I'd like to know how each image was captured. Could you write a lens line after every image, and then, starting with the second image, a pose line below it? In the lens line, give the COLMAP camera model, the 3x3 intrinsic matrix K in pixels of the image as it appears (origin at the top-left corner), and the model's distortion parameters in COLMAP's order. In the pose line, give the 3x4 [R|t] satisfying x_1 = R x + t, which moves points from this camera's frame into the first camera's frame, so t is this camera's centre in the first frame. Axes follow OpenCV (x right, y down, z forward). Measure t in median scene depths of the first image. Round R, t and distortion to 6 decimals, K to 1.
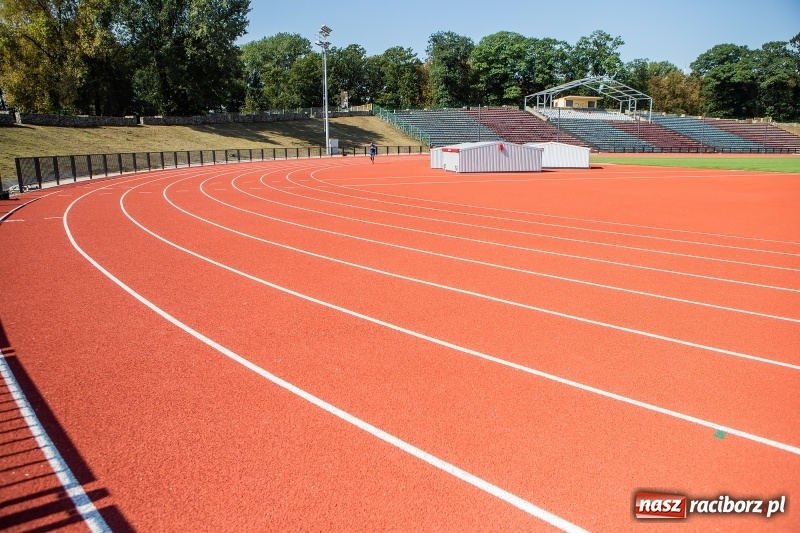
lens RADIAL K [[569.8, 0, 400.5], [0, 569.8, 263.6], [0, 0, 1]] dist [-0.109773, 0.084085]
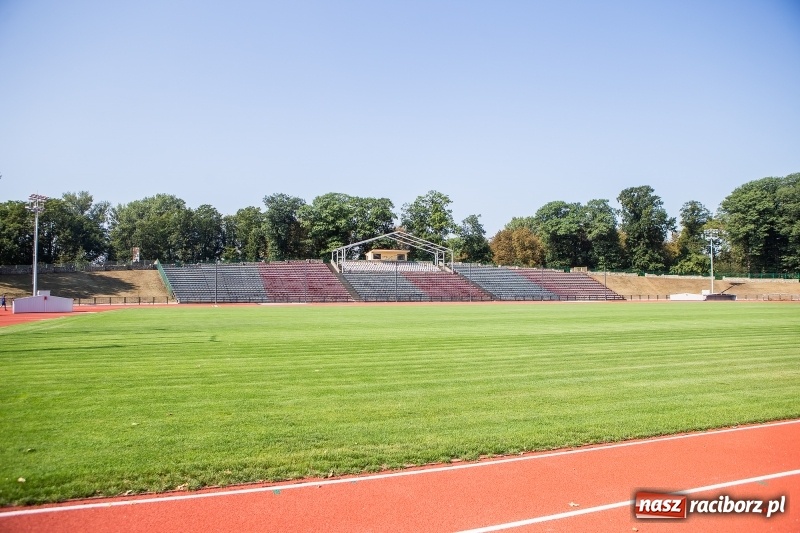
lens RADIAL K [[569.8, 0, 417.1], [0, 569.8, 270.2], [0, 0, 1]] dist [-0.109773, 0.084085]
pose [[0.999816, -0.000067, 0.019184, 0.334183], [0.004837, 0.968579, -0.248660, 0.007518], [-0.018565, 0.248707, 0.968401, -0.038481]]
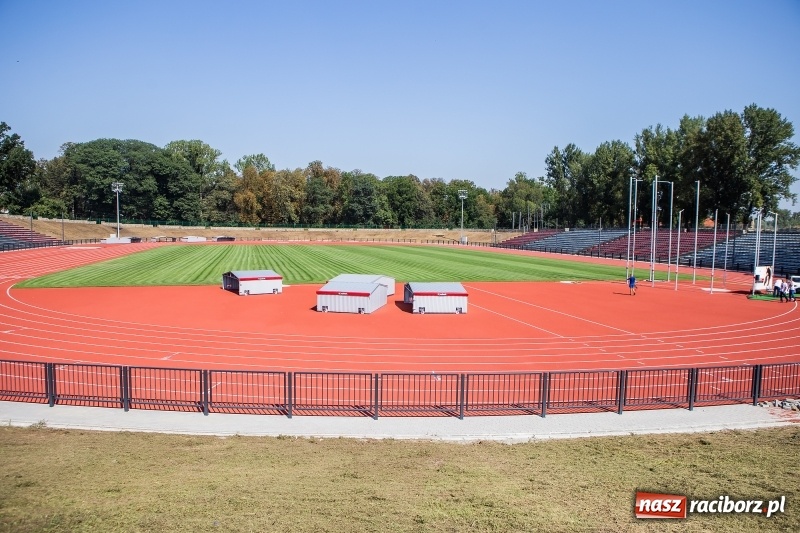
lens RADIAL K [[569.8, 0, 399.9], [0, 569.8, 262.5], [0, 0, 1]] dist [-0.109773, 0.084085]
pose [[0.080245, -0.061240, 0.994892, -0.222946], [0.196253, 0.979545, 0.044466, -0.074693], [-0.977264, 0.191682, 0.090622, 0.230273]]
